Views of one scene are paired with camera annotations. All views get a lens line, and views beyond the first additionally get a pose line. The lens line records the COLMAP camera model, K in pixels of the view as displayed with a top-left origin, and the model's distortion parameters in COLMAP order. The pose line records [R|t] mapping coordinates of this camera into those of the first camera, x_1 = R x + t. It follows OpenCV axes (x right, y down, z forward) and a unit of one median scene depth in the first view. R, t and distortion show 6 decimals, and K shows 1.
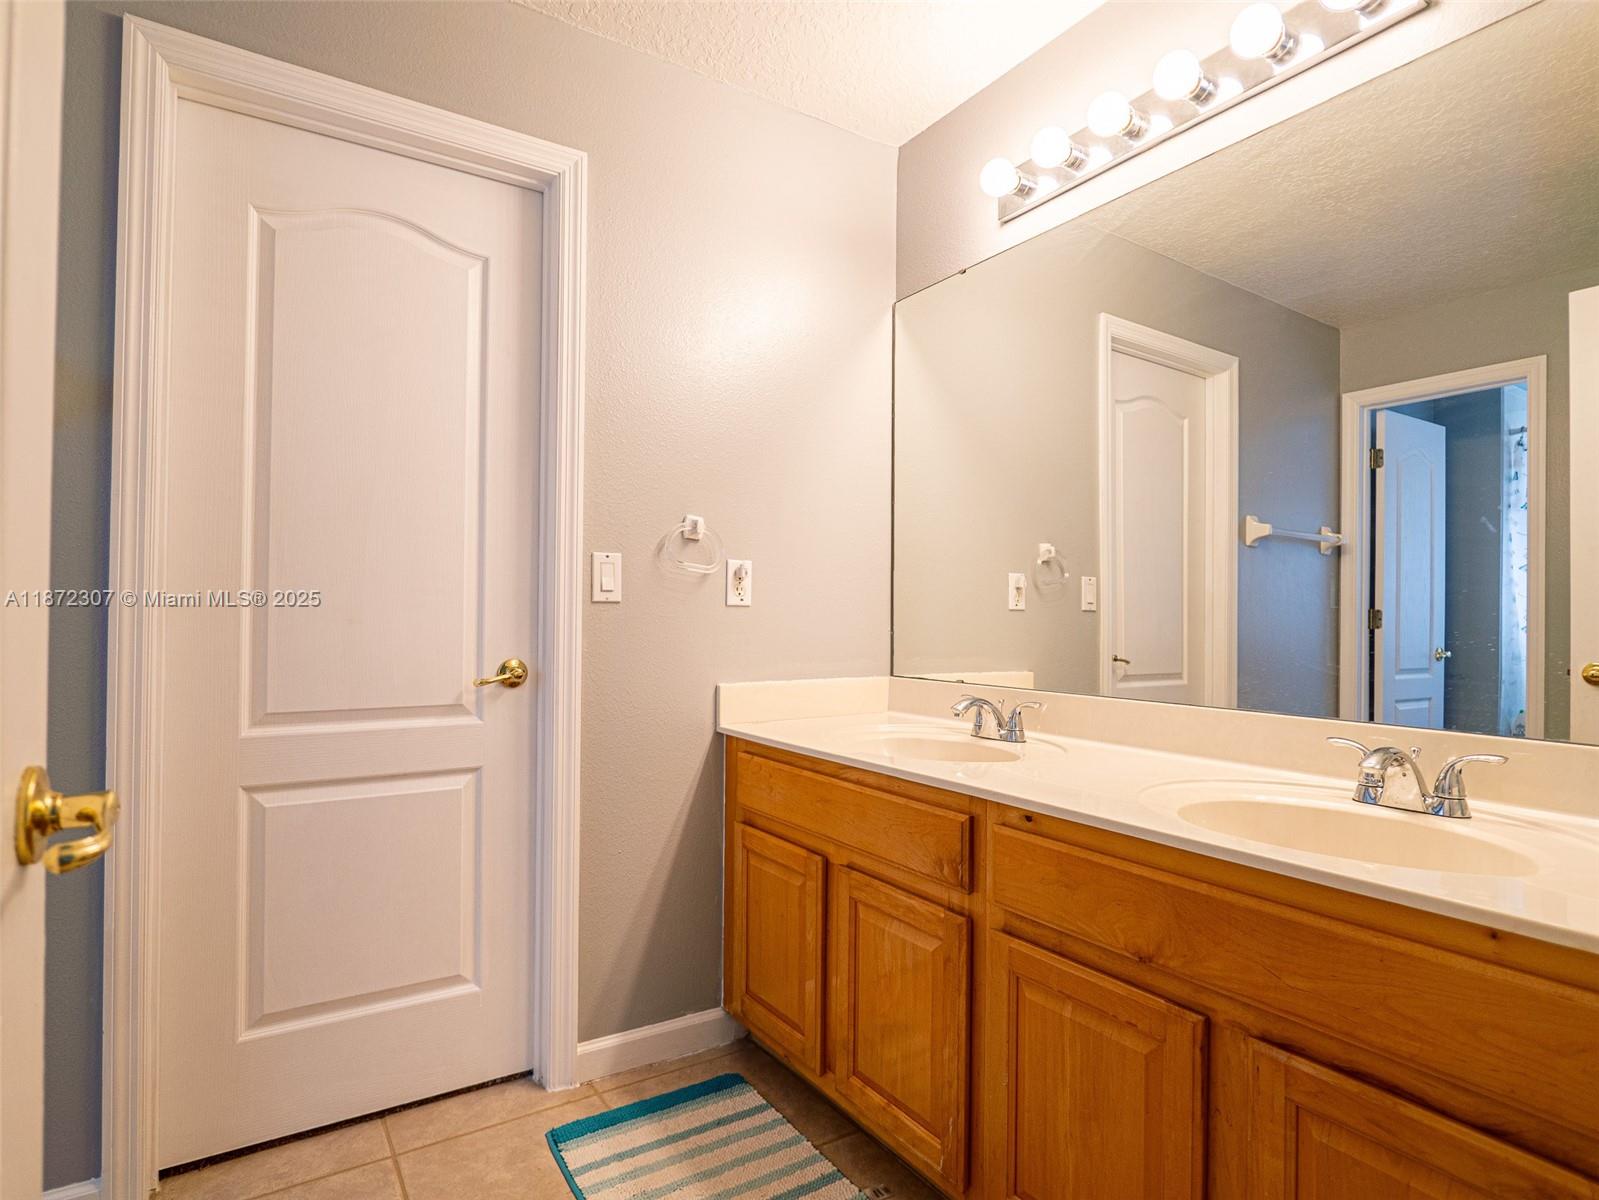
lens RADIAL K [[875.1, 0, 799.5], [0, 875.1, 600.0], [0, 0, 1]] dist [-0.001818, 0.000454]
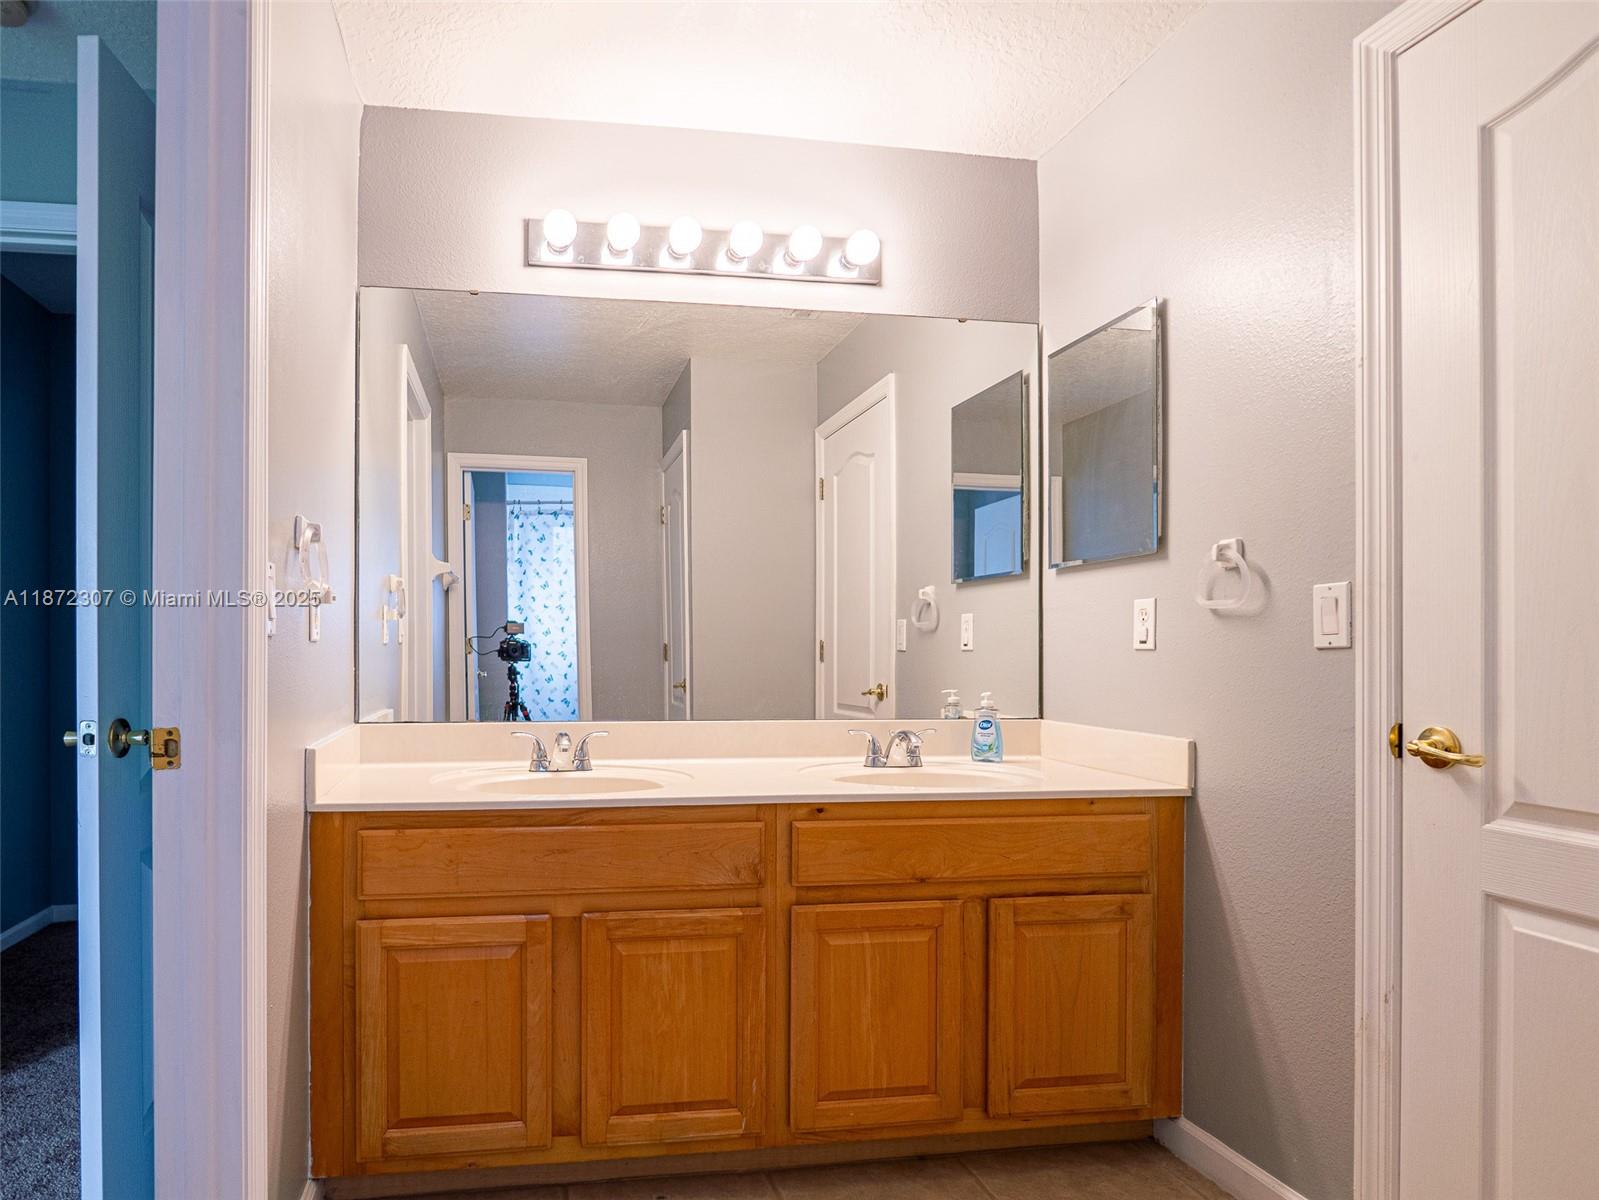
lens RADIAL K [[864.8, 0, 799.7], [0, 864.8, 632.5], [0, 0, 1]] dist [-0.005682, -0.000923]
pose [[0.415551, 0.011279, 0.909500, -0.896492], [-0.015045, 0.999872, -0.005526, -0.007550], [-0.909445, -0.011387, 0.415667, 0.480106]]
